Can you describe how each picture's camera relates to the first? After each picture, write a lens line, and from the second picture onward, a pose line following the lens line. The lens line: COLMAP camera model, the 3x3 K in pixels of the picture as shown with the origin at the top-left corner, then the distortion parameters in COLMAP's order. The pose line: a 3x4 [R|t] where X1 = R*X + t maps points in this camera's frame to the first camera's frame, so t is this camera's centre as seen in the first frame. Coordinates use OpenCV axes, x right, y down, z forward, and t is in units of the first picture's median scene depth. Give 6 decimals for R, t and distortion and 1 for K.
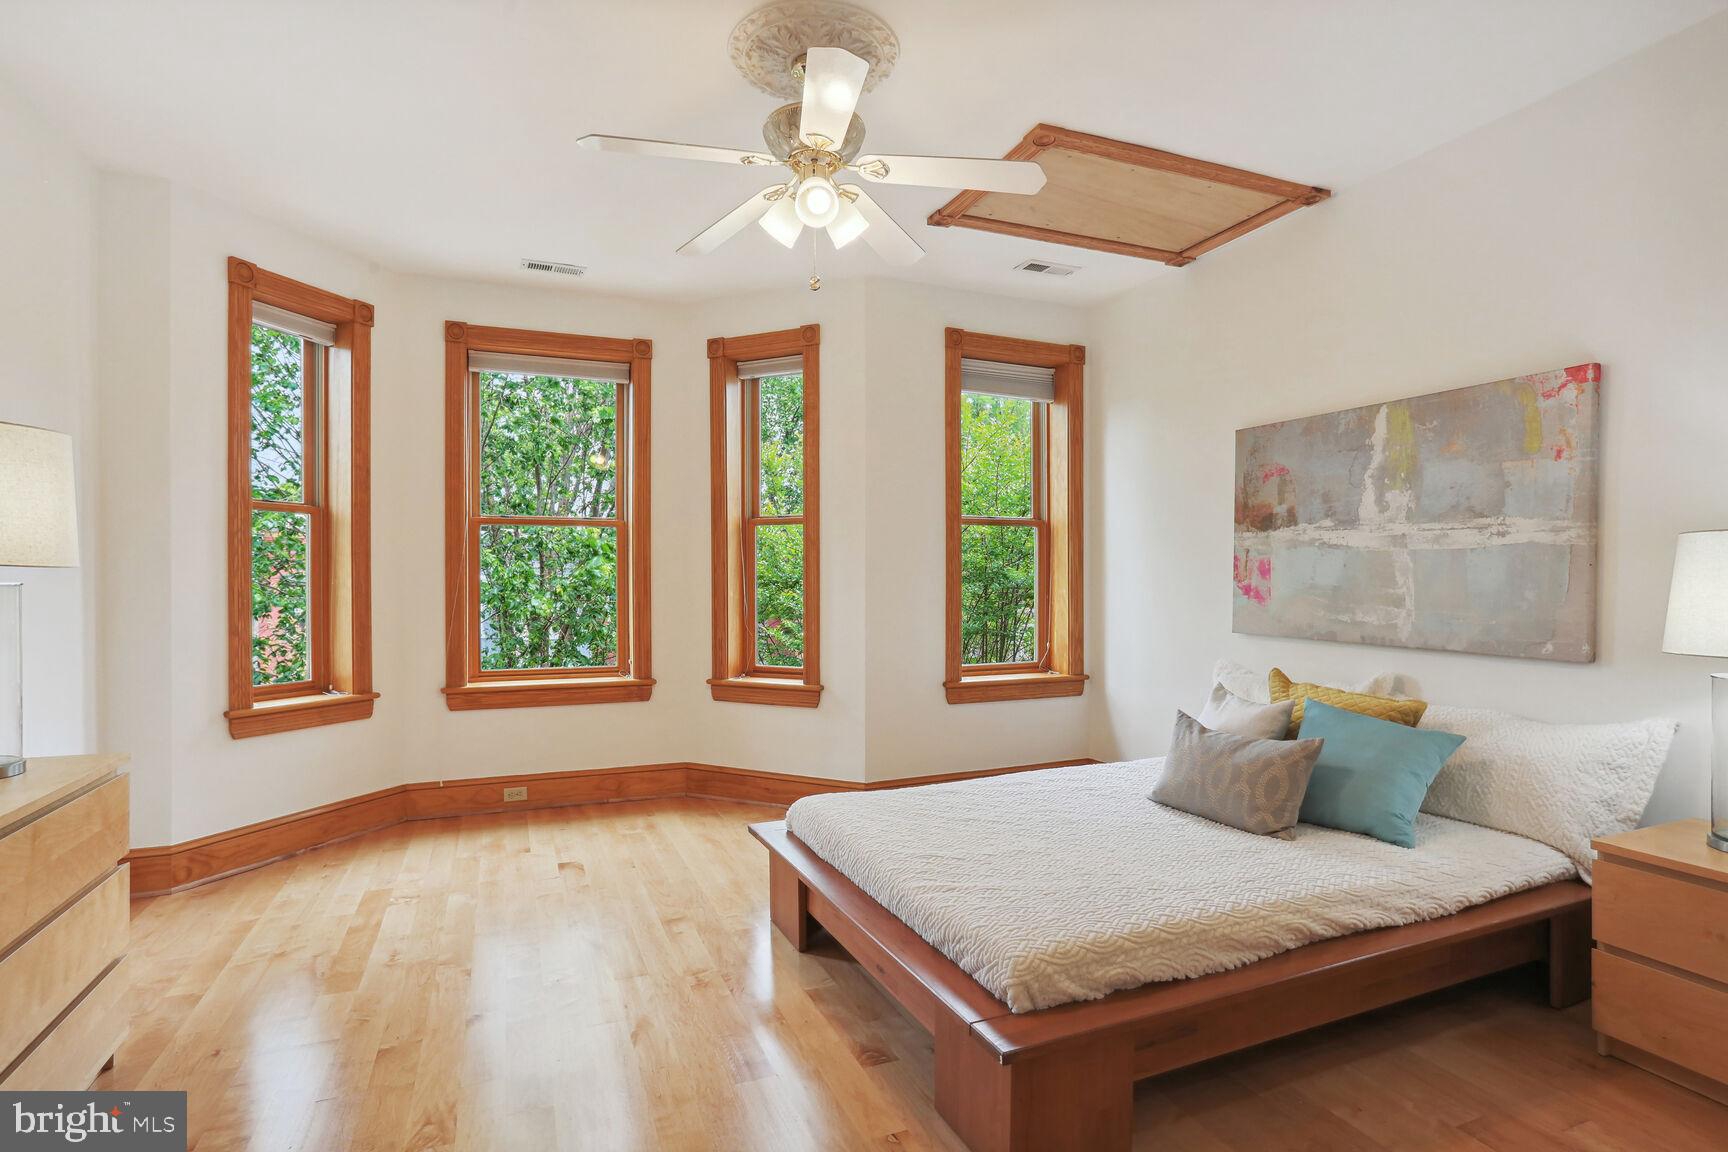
lens RADIAL K [[852.1, 0, 827.5], [0, 852.1, 584.7], [0, 0, 1]] dist [0.000823, 0.009980]
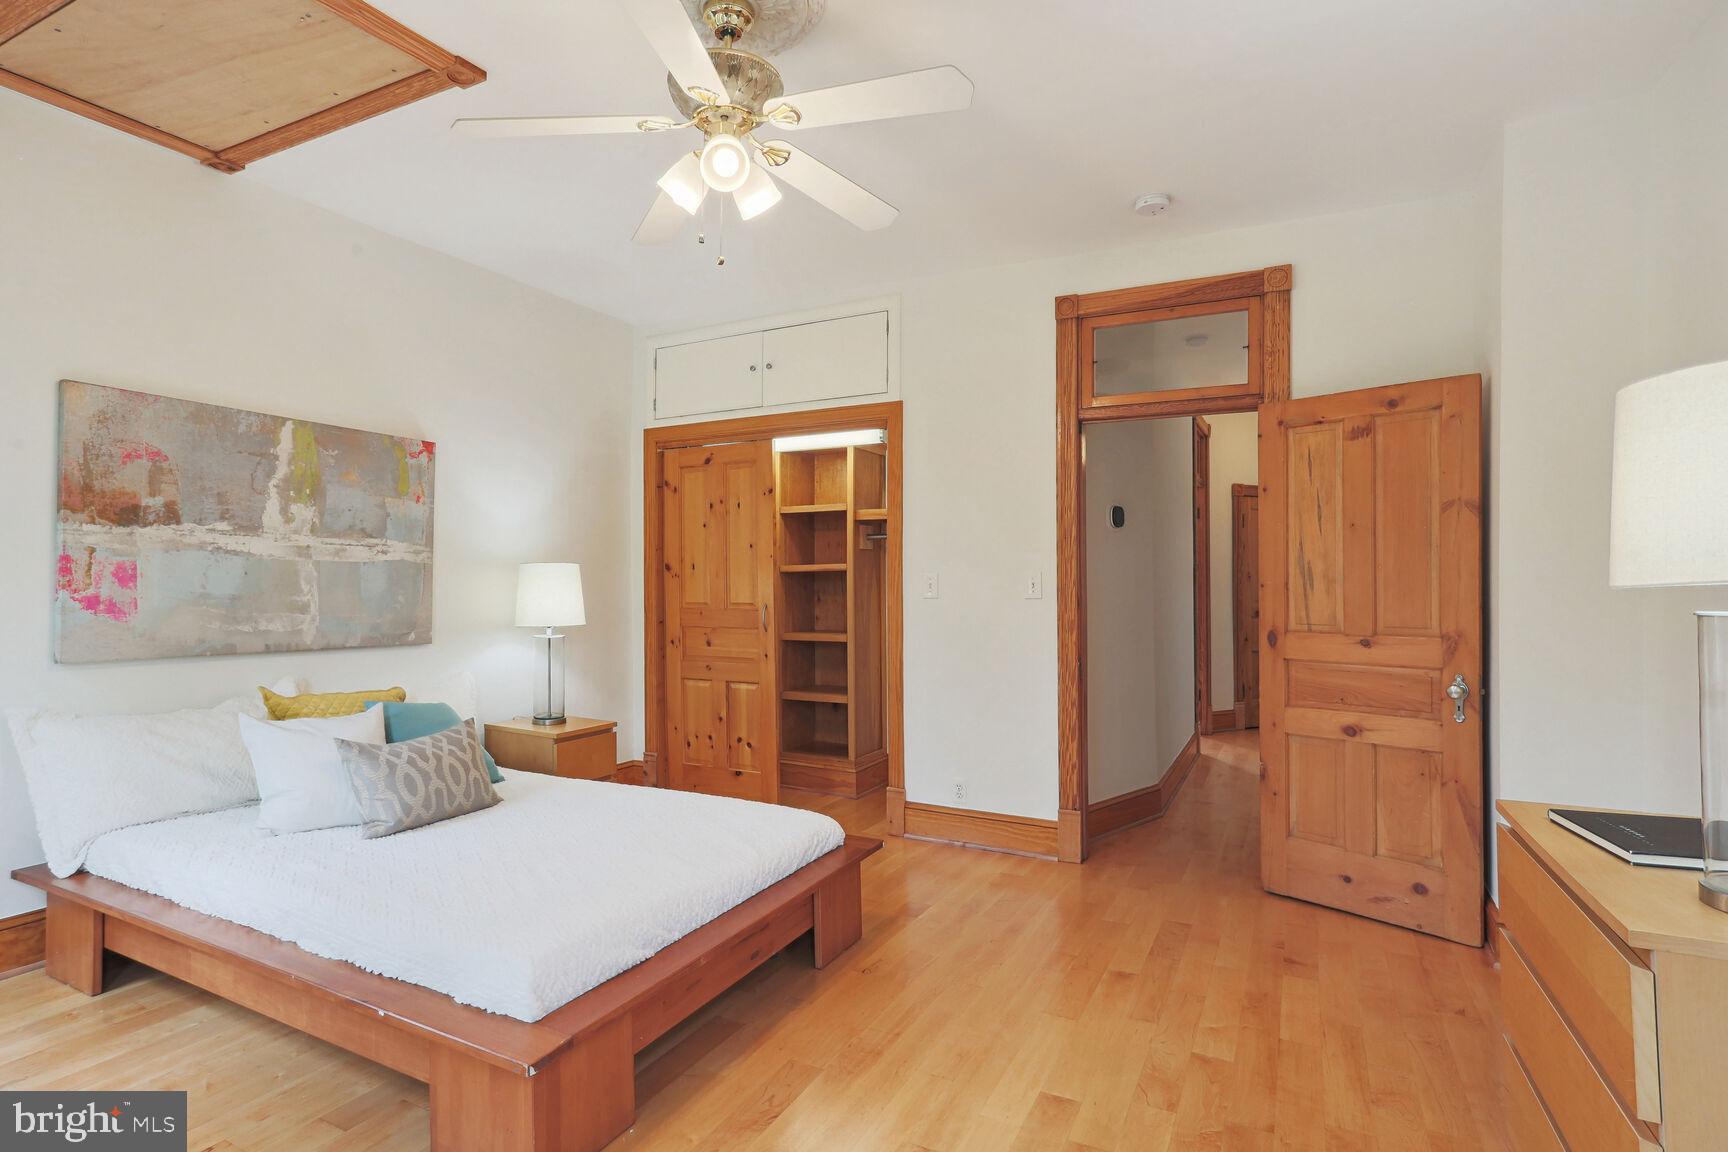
lens RADIAL K [[852.1, 0, 863.0], [0, 852.1, 578.2], [0, 0, 1]] dist [0.000823, 0.009980]
pose [[-0.645761, 0.005371, 0.763521, -0.594716], [0.005060, 0.999983, -0.002754, -0.011227], [-0.763523, 0.002085, -0.645777, 1.137767]]
